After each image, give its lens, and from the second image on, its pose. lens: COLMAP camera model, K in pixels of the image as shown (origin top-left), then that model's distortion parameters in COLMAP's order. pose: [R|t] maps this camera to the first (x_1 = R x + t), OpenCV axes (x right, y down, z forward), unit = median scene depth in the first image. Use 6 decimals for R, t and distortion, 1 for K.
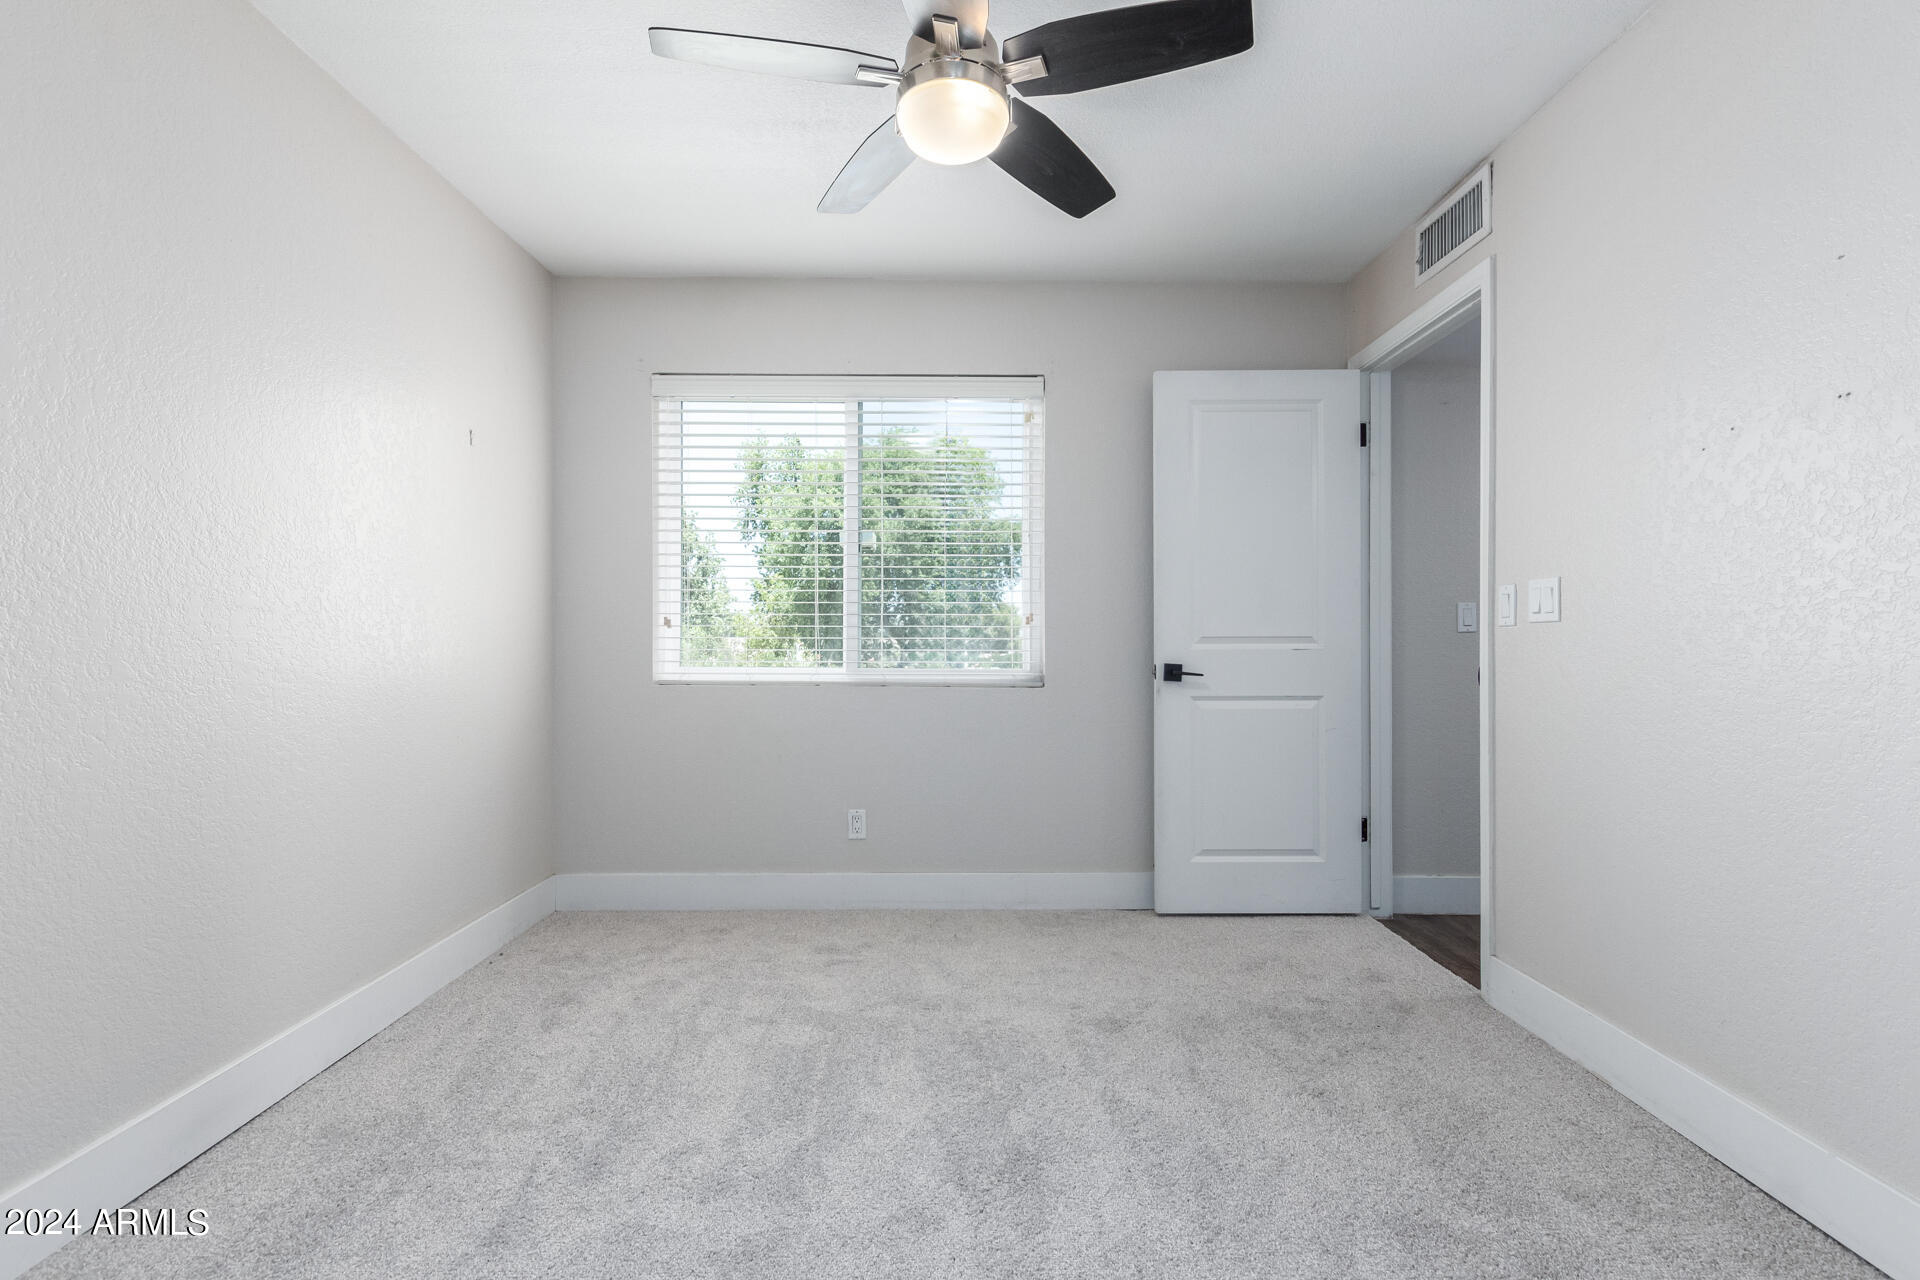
lens RADIAL K [[867.7, 0, 963.4], [0, 867.7, 642.8], [0, 0, 1]] dist [0.001847, -0.000246]
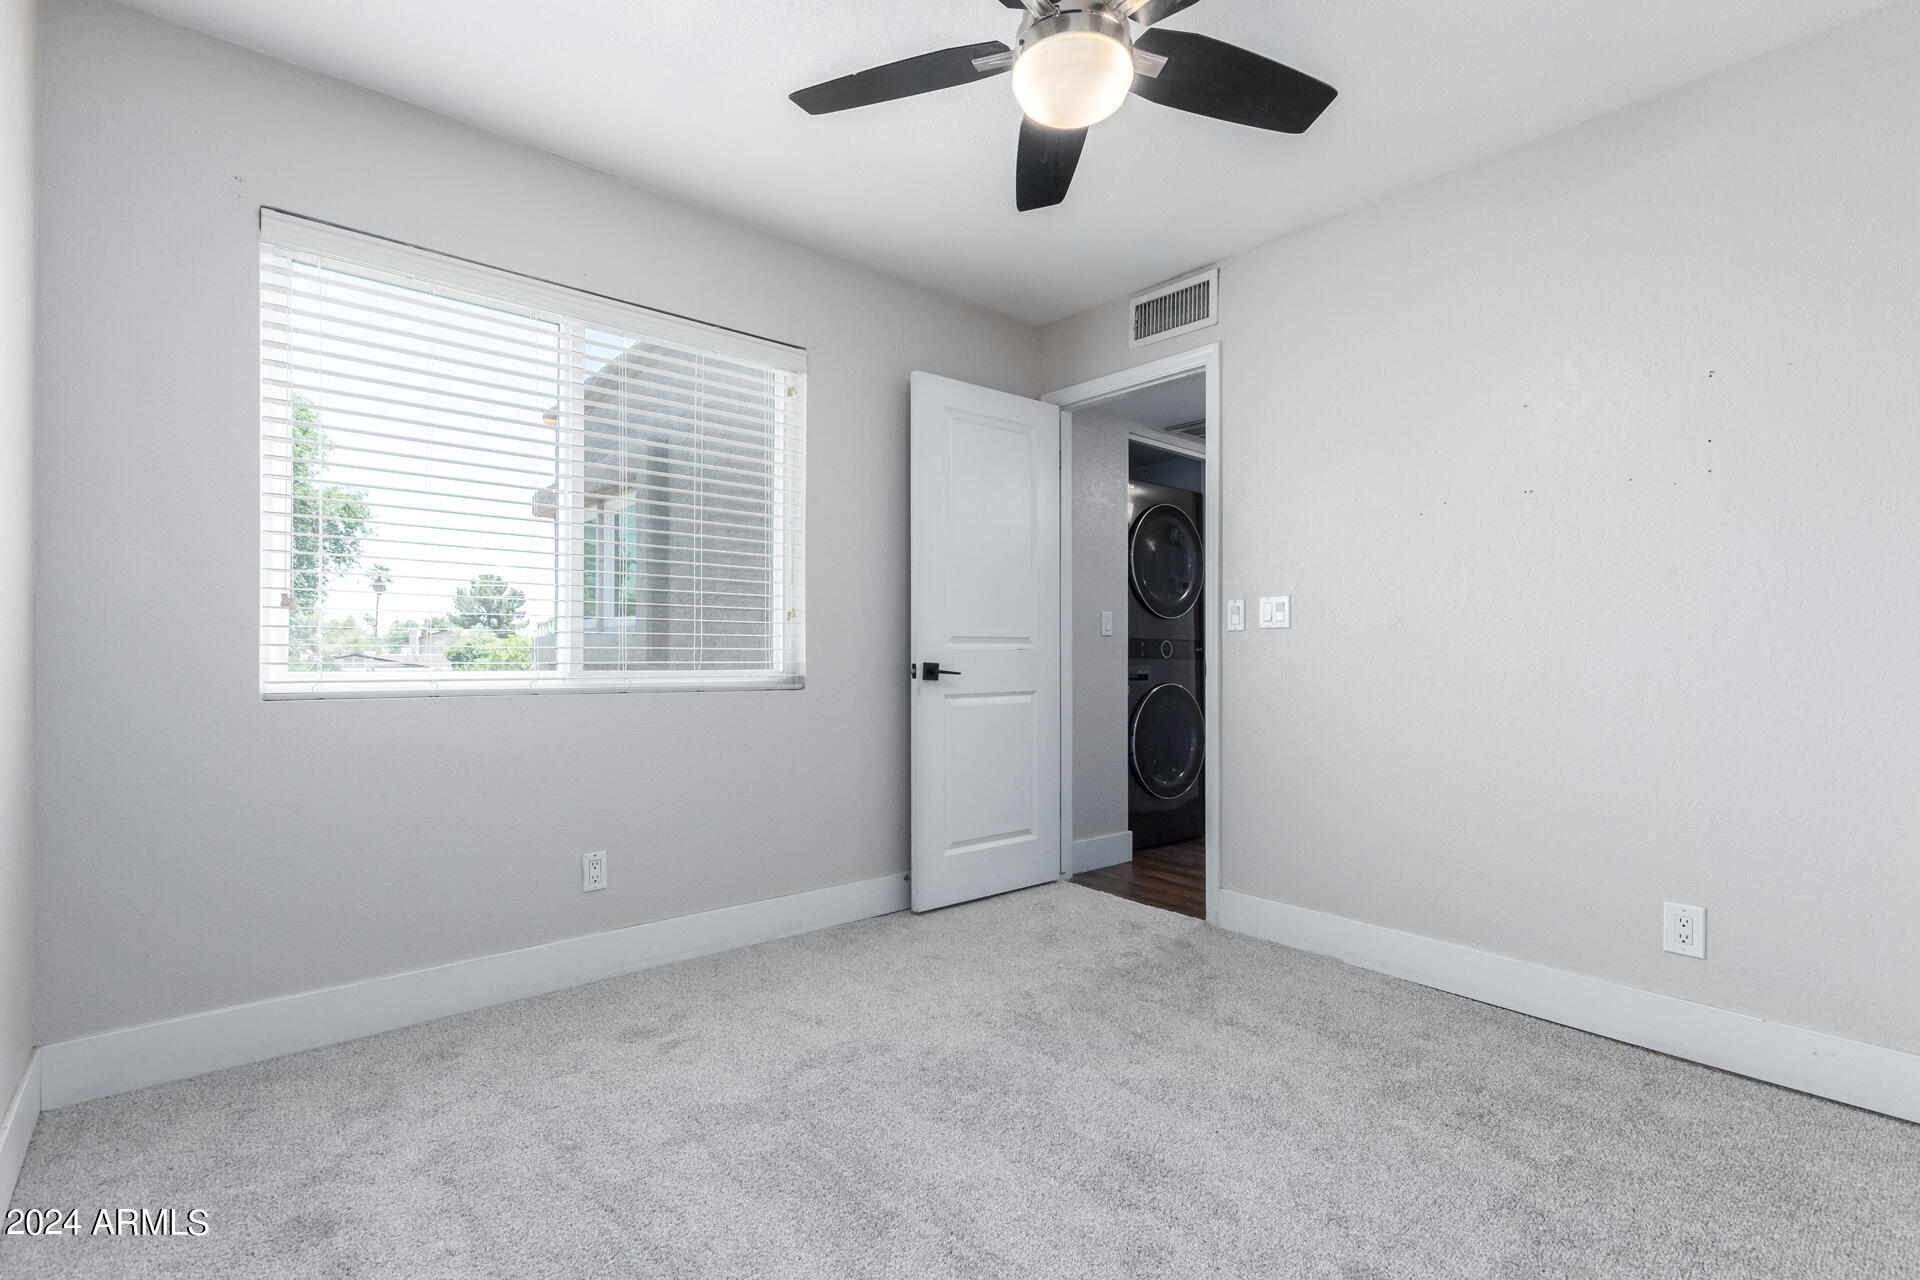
lens RADIAL K [[874.2, 0, 966.6], [0, 874.2, 646.3], [0, 0, 1]] dist [0.003517, -0.000038]
pose [[0.766745, 0.007691, 0.641905, -0.418949], [-0.007599, 0.999967, -0.002904, 0.008197], [-0.641906, -0.002651, 0.766778, 0.209460]]
